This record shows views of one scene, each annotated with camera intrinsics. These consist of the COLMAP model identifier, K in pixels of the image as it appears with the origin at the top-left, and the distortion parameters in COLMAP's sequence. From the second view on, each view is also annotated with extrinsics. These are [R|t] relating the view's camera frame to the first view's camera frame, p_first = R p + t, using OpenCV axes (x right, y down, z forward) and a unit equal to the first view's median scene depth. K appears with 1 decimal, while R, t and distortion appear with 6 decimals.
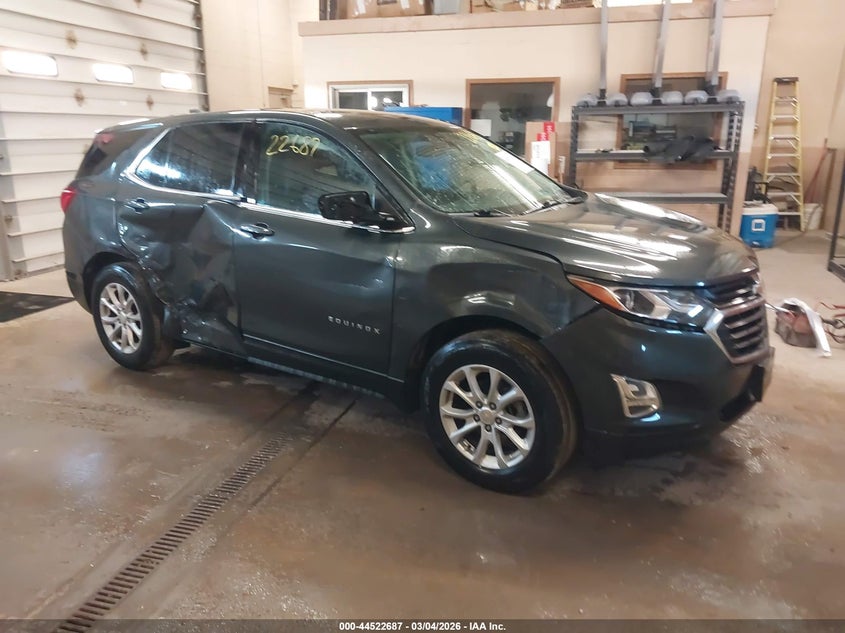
lens RADIAL K [[666.6, 0, 422.5], [0, 666.6, 316.5], [0, 0, 1]] dist [0.001983, 0.001149]
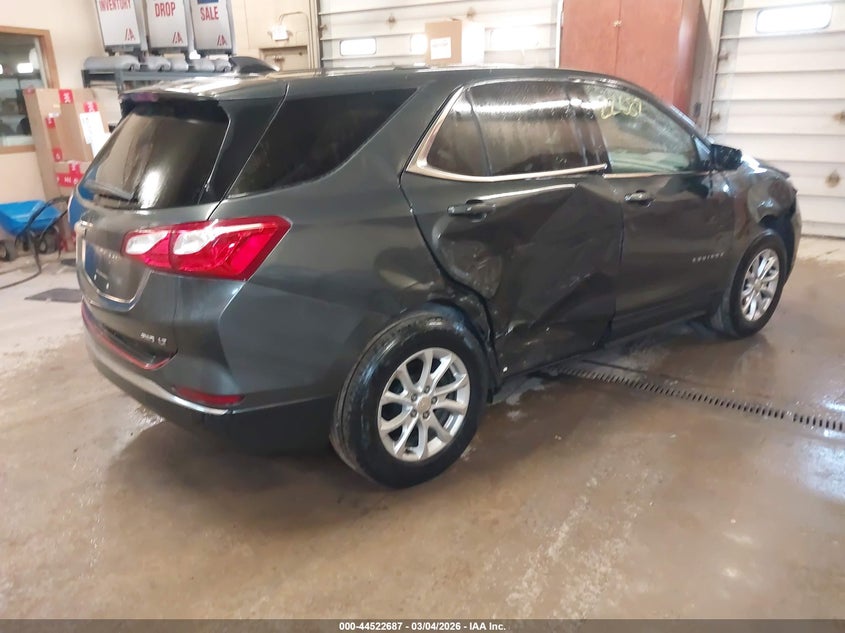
lens RADIAL K [[645.7, 0, 422.5], [0, 645.7, 316.5], [0, 0, 1]] dist [-0.001111, 0.001140]
pose [[0.300235, -0.304759, 0.903870, -1.007274], [0.258872, 0.938056, 0.230297, -0.220882], [-0.918065, 0.164844, 0.360531, 0.809774]]
